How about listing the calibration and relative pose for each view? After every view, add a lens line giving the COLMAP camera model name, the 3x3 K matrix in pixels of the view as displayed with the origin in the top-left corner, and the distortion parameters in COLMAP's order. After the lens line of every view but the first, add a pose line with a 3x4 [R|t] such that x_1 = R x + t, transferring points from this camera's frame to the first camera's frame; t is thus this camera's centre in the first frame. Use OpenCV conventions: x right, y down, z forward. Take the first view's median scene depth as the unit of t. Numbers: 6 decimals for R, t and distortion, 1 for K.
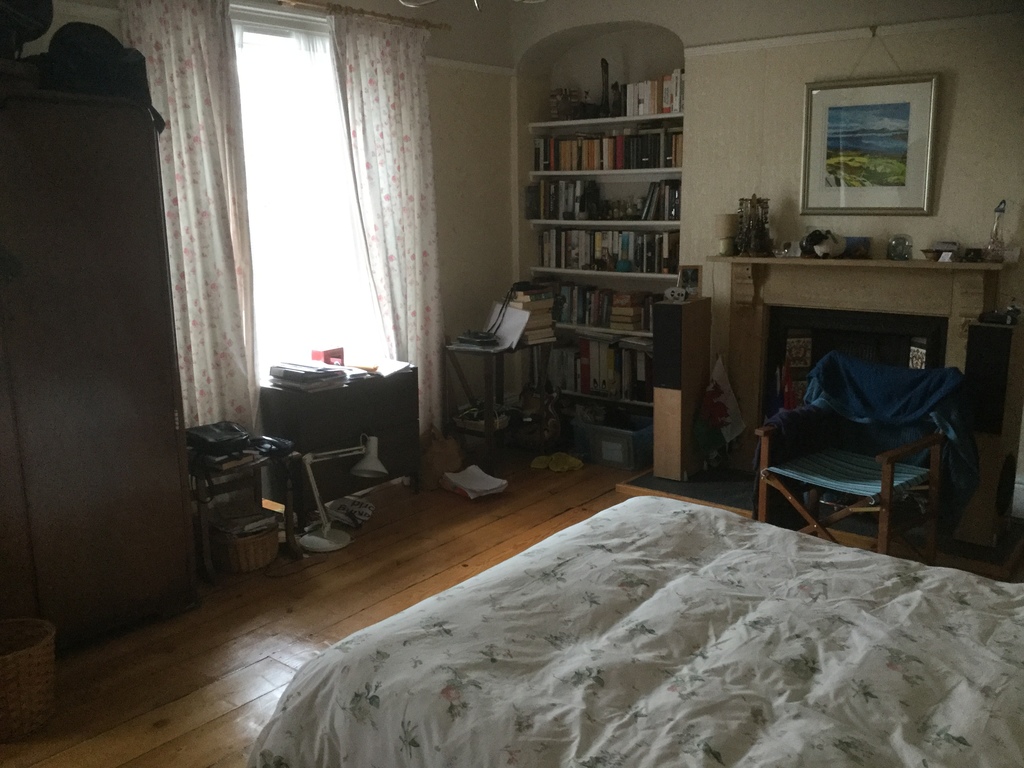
lens RADIAL K [[935.5, 0, 512.0], [0, 935.5, 384.0], [0, 0, 1]] dist [0.004734, -0.005162]
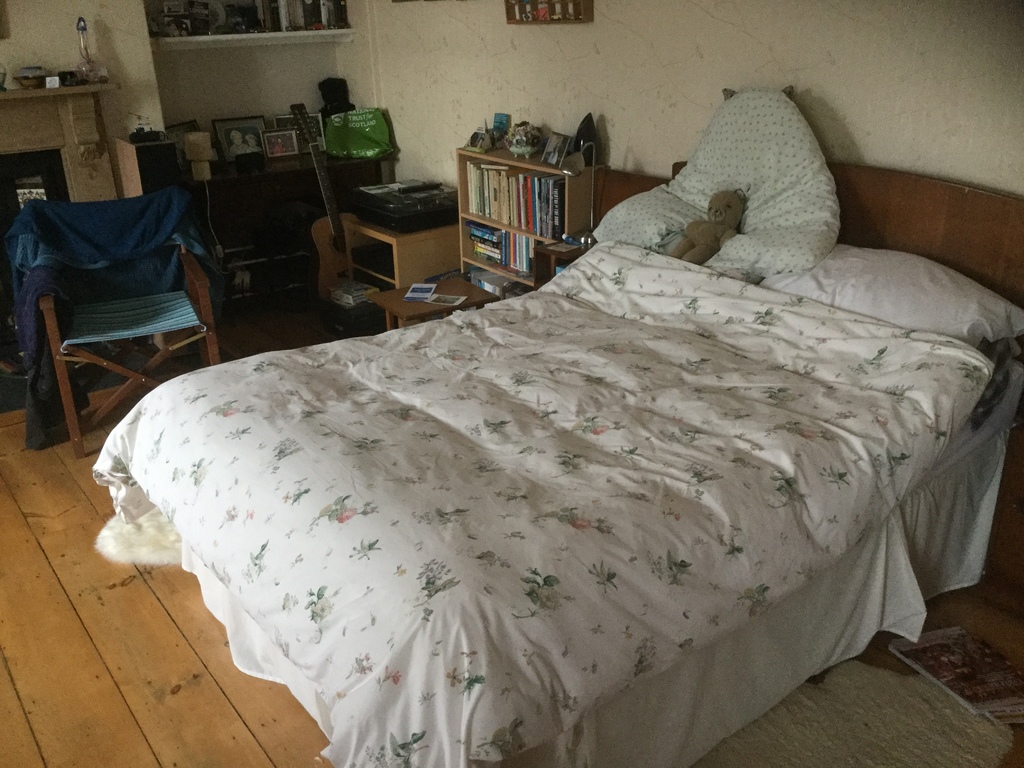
lens RADIAL K [[950.8, 0, 512.0], [0, 950.8, 384.0], [0, 0, 1]] dist [0.052747, -0.149121]
pose [[0.239427, -0.363212, 0.900417, -0.769496], [0.221041, 0.923429, 0.313719, -0.107785], [-0.945418, 0.123916, 0.301378, 0.629824]]
